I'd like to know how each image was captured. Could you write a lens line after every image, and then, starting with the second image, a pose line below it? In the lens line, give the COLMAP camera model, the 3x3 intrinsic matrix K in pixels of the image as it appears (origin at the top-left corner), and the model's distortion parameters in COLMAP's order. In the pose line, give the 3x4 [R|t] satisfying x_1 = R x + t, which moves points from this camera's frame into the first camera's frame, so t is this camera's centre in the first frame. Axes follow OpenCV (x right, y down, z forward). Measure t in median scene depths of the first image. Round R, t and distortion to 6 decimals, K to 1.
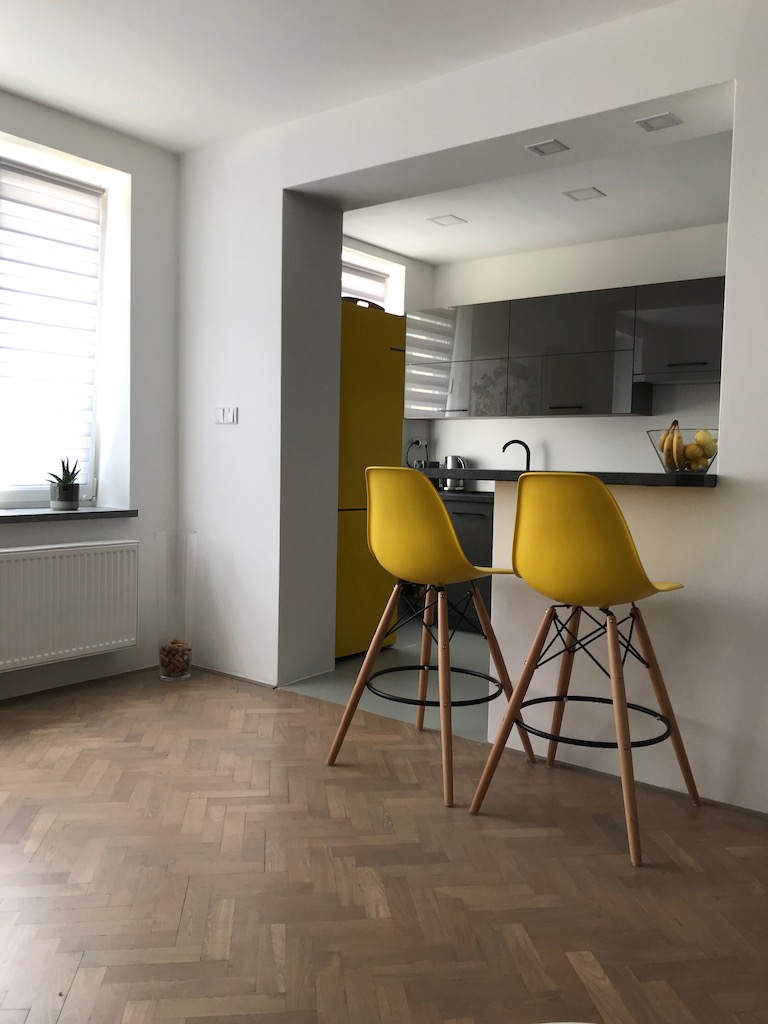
lens RADIAL K [[832.1, 0, 389.3], [0, 832.1, 520.0], [0, 0, 1]] dist [0.038298, -0.059354]
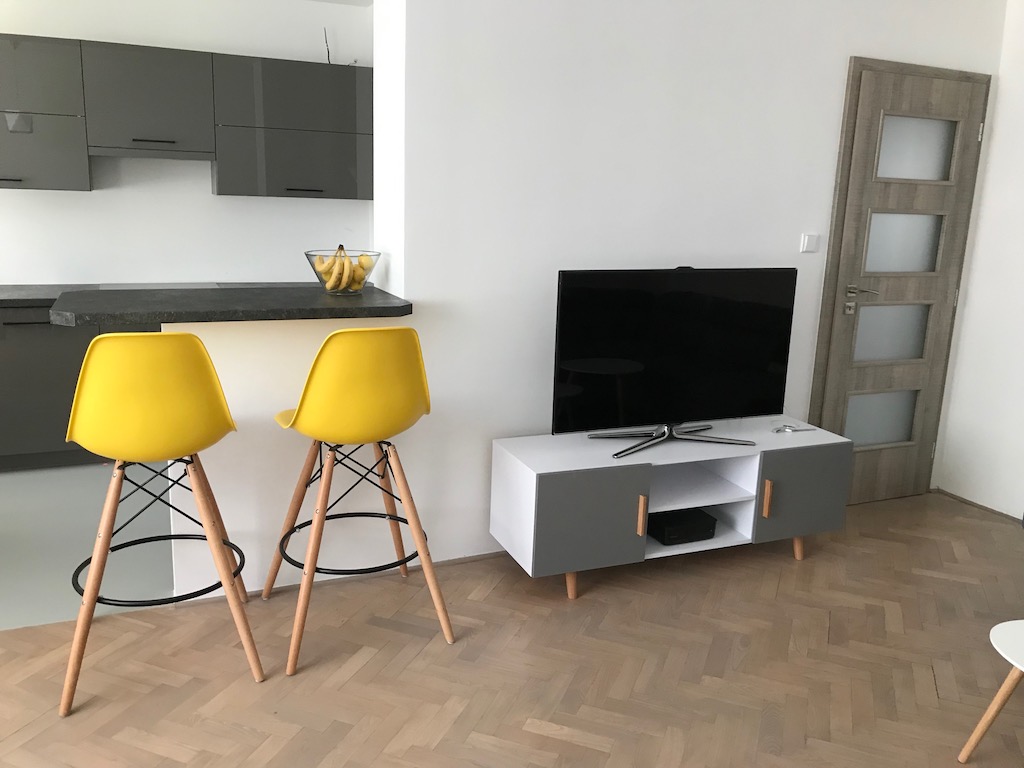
lens RADIAL K [[832.1, 0, 508.2], [0, 832.1, 390.0], [0, 0, 1]] dist [0.038298, -0.059354]
pose [[0.480256, -0.203869, 0.853107, -0.322859], [0.039035, 0.976618, 0.211410, -0.101887], [-0.876259, -0.068229, 0.476985, 0.196453]]
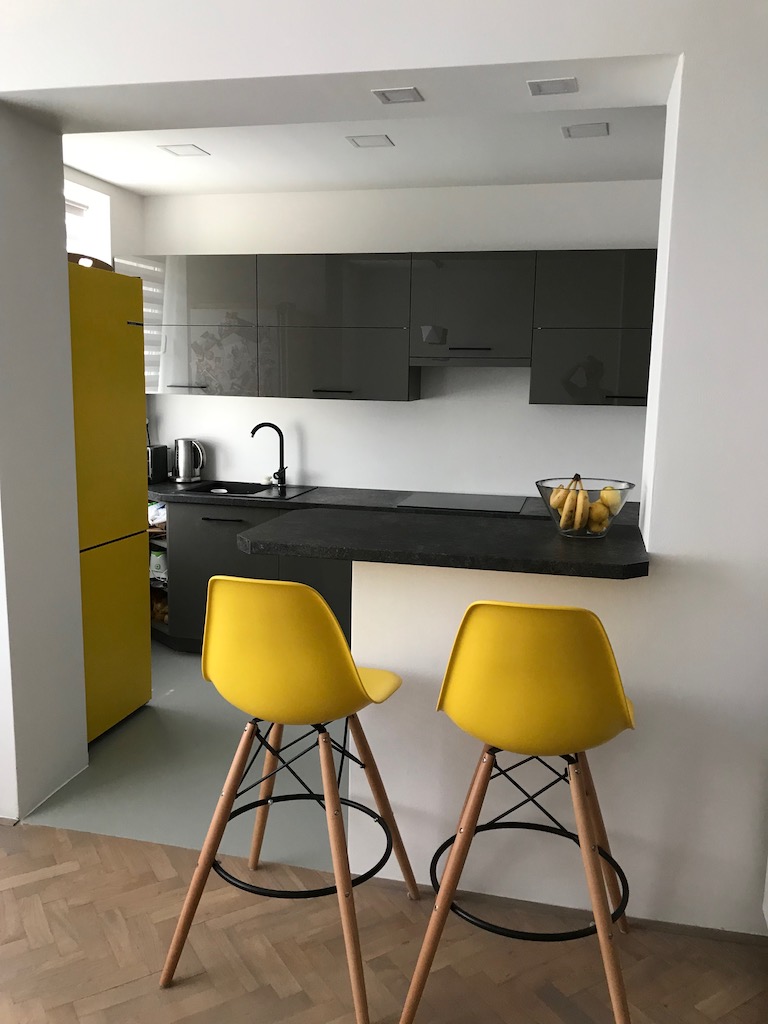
lens RADIAL K [[832.1, 0, 393.1], [0, 832.1, 517.4], [0, 0, 1]] dist [0.038298, -0.059354]
pose [[0.910293, -0.073304, 0.407423, -0.104422], [0.030739, 0.993449, 0.110064, -0.113448], [-0.412822, -0.087666, 0.906583, 0.217485]]
